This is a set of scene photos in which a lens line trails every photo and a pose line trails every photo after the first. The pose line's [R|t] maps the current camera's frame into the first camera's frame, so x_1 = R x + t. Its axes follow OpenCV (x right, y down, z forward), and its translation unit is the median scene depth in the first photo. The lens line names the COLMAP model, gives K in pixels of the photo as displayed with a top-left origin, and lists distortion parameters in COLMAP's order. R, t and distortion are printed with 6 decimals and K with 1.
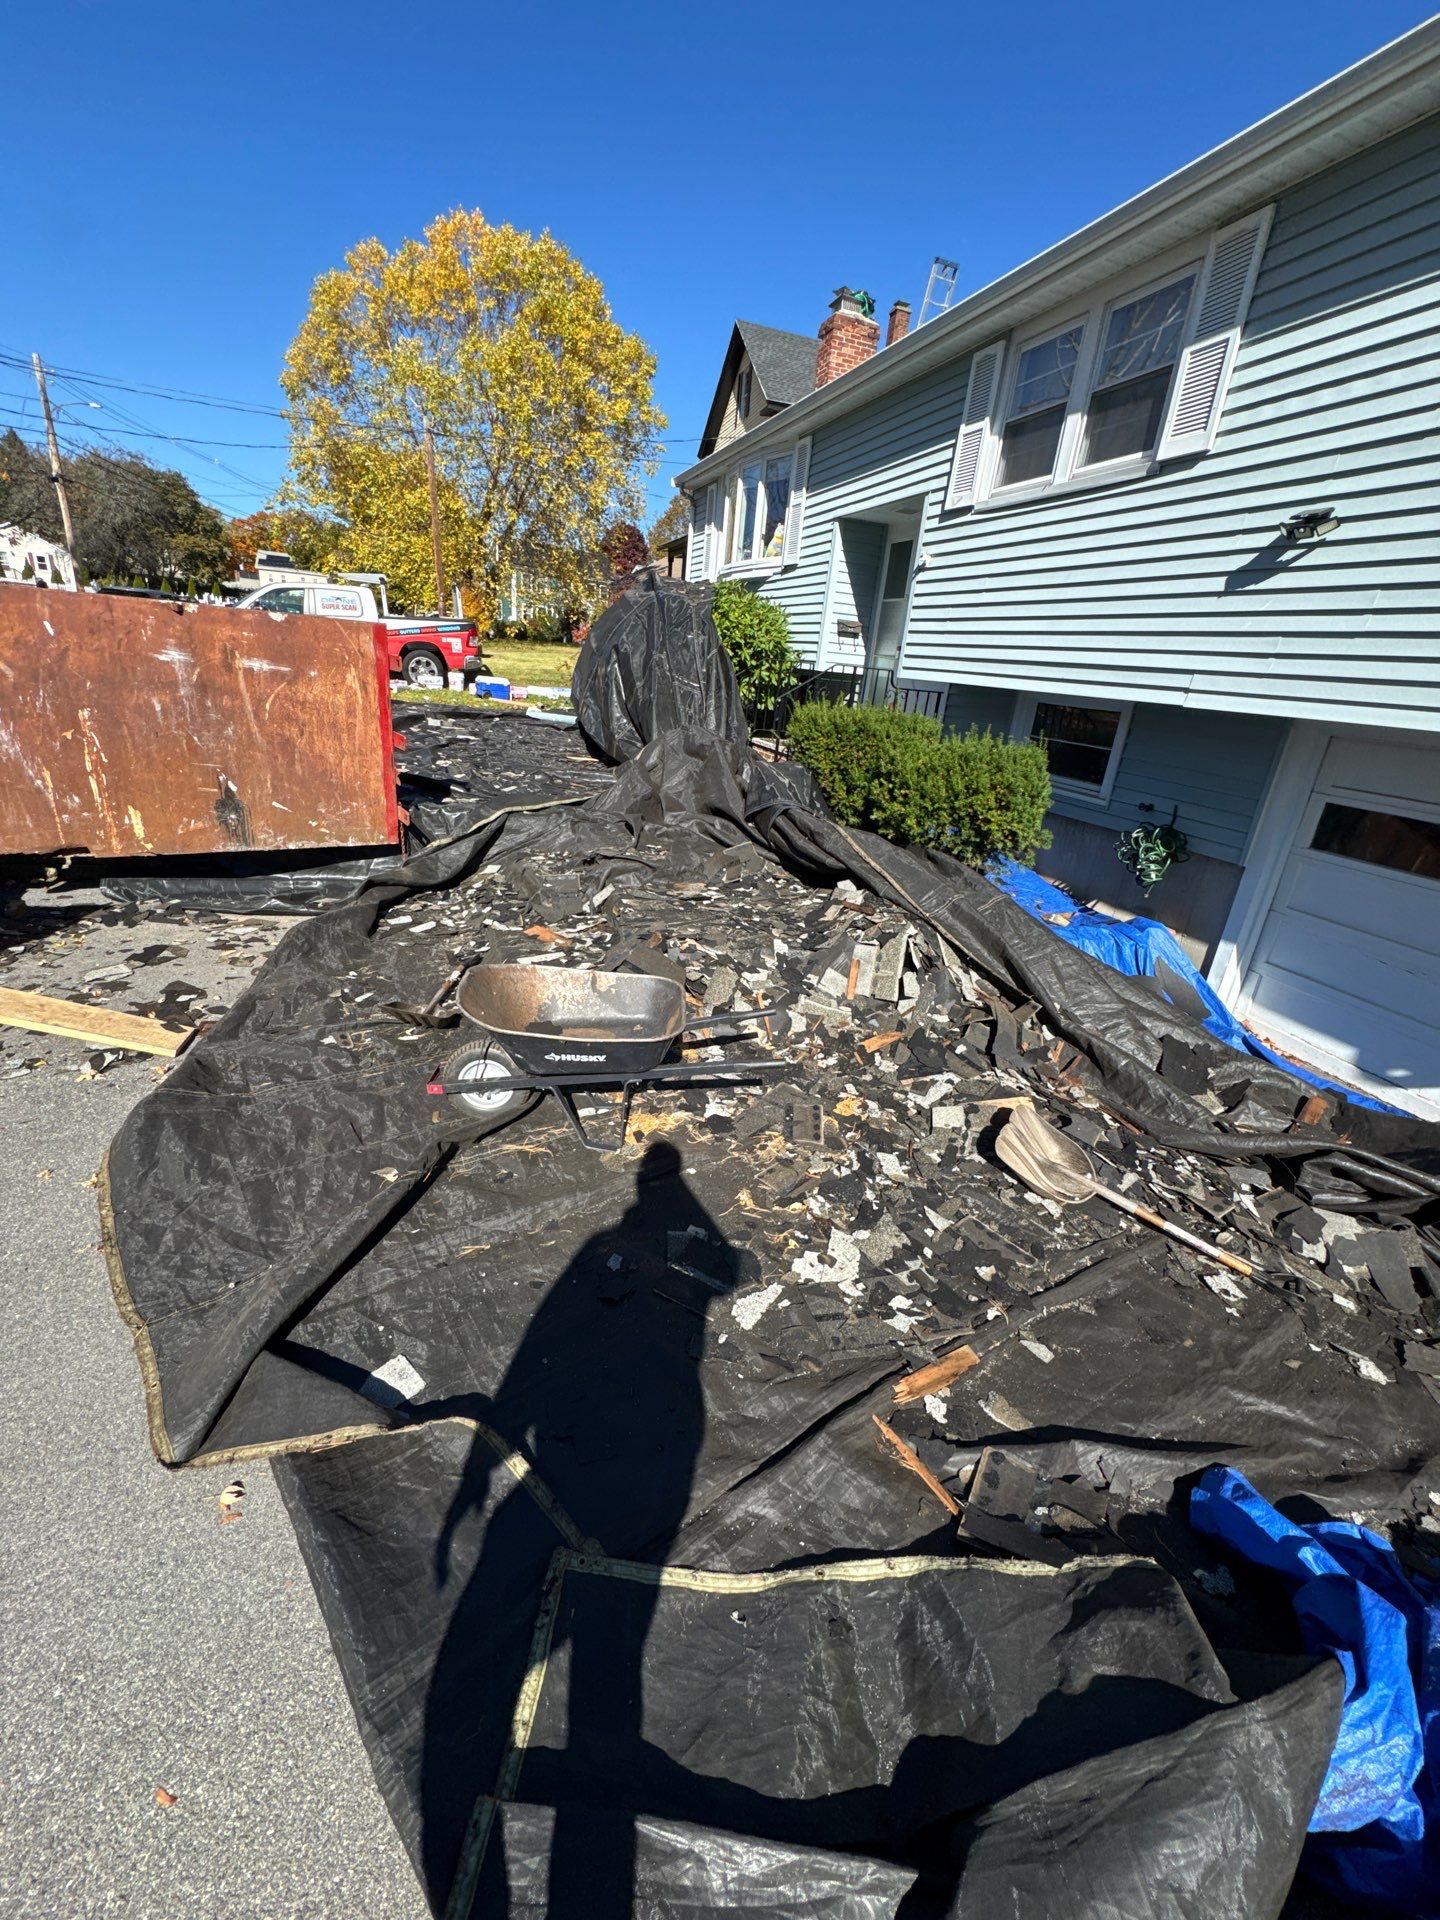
lens RADIAL K [[774.8, 0, 720.0], [0, 774.8, 960.0], [0, 0, 1]] dist [-0.000900, -0.000062]
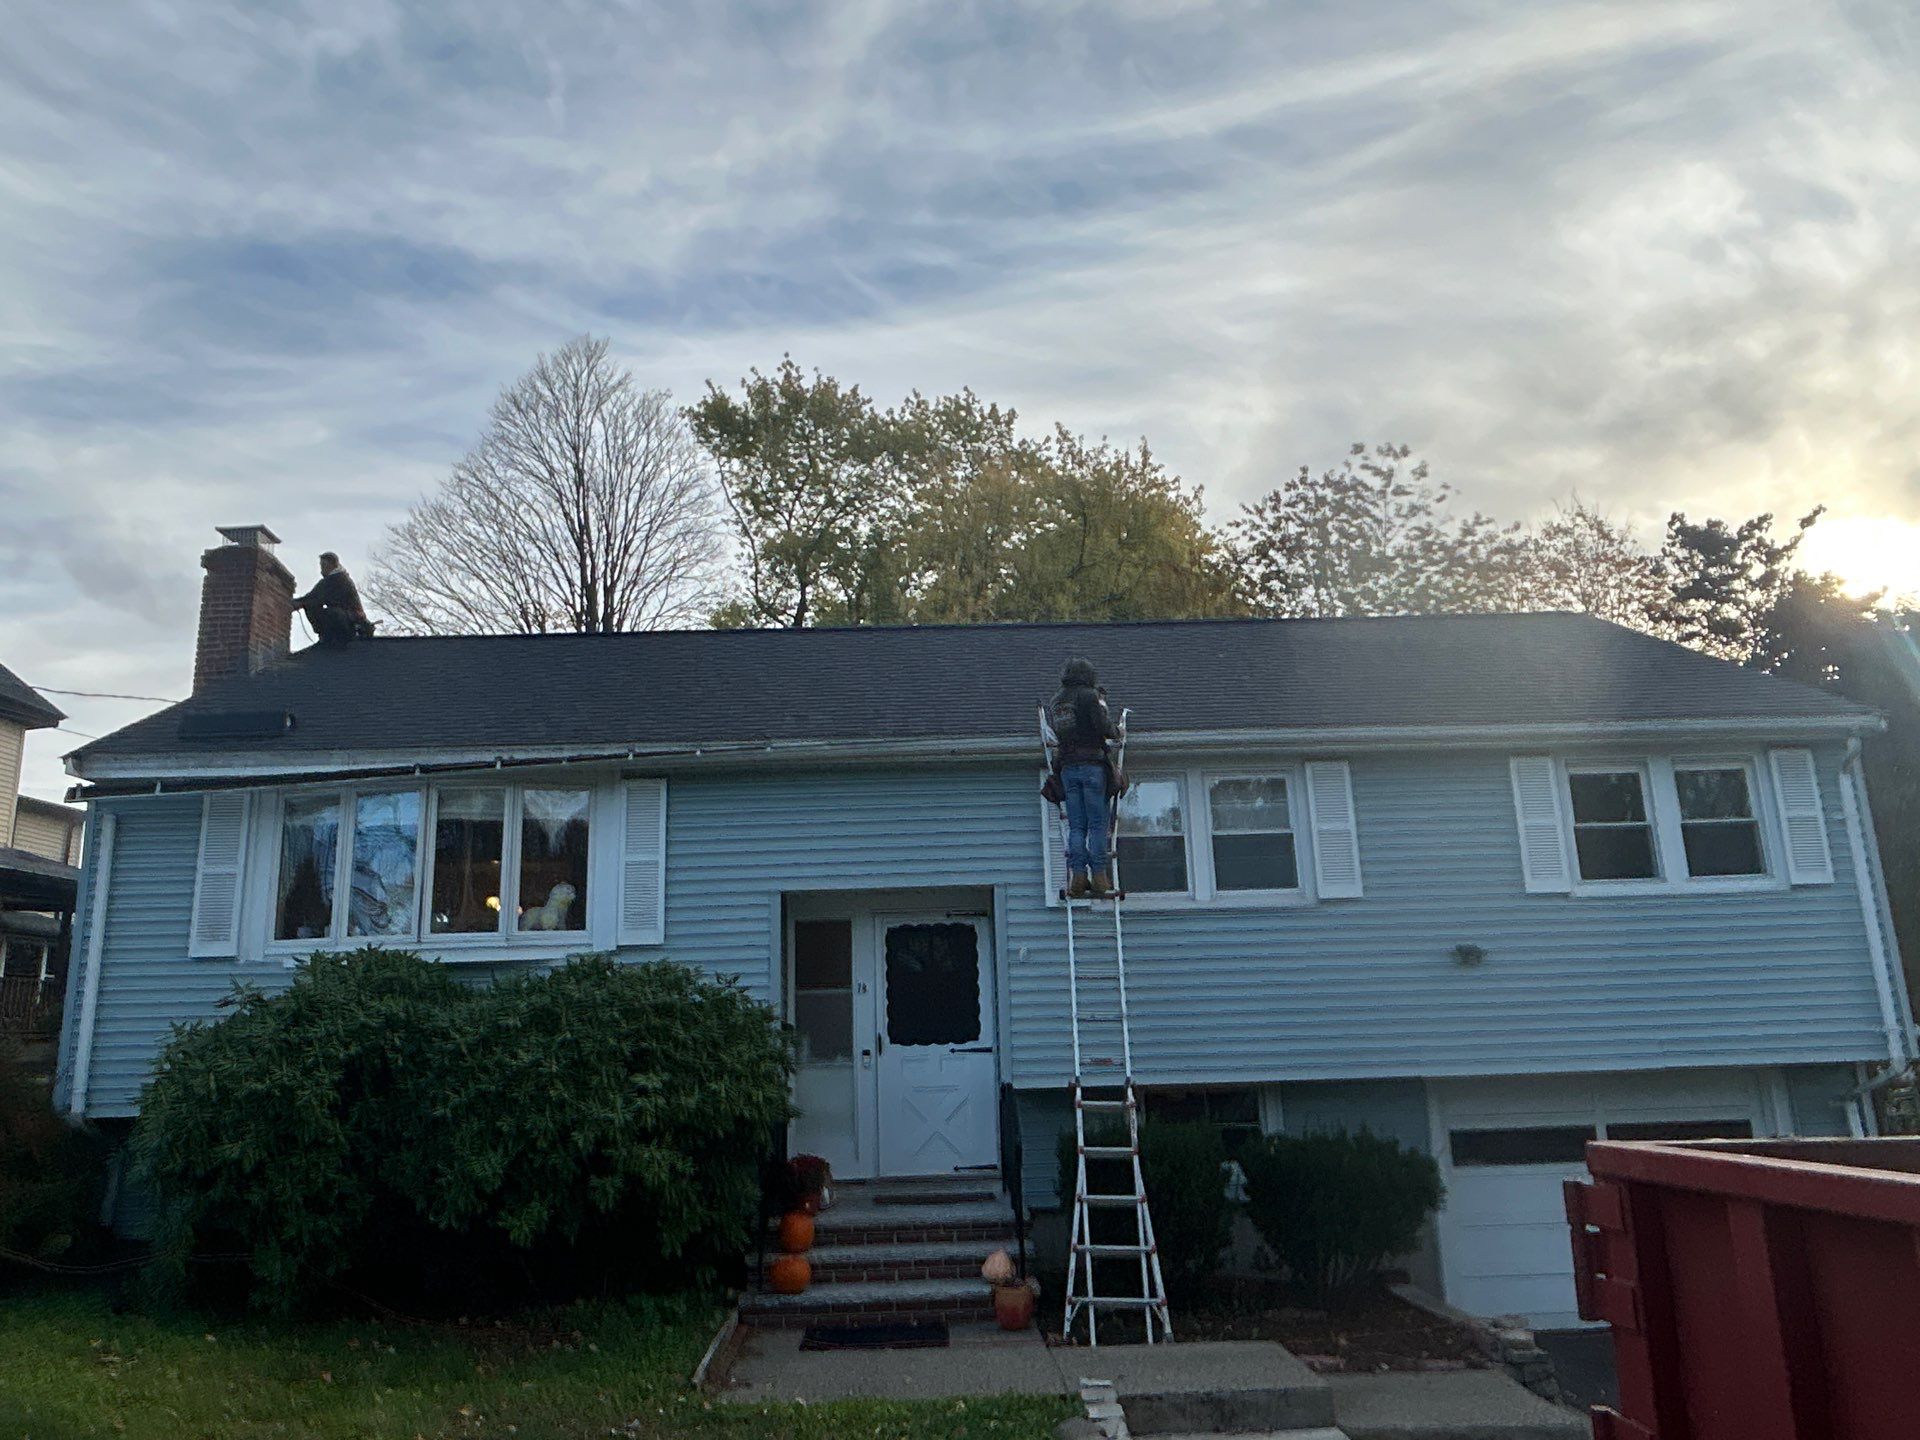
lens RADIAL K [[1374.8, 0, 960.0], [0, 1374.8, 720.0], [0, 0, 1]] dist [0.003465, 0.001923]
pose [[0.302942, 0.125377, 0.944726, -1.838008], [0.398664, 0.883733, -0.245120, -0.587862], [-0.865617, 0.450885, 0.217736, 0.892732]]
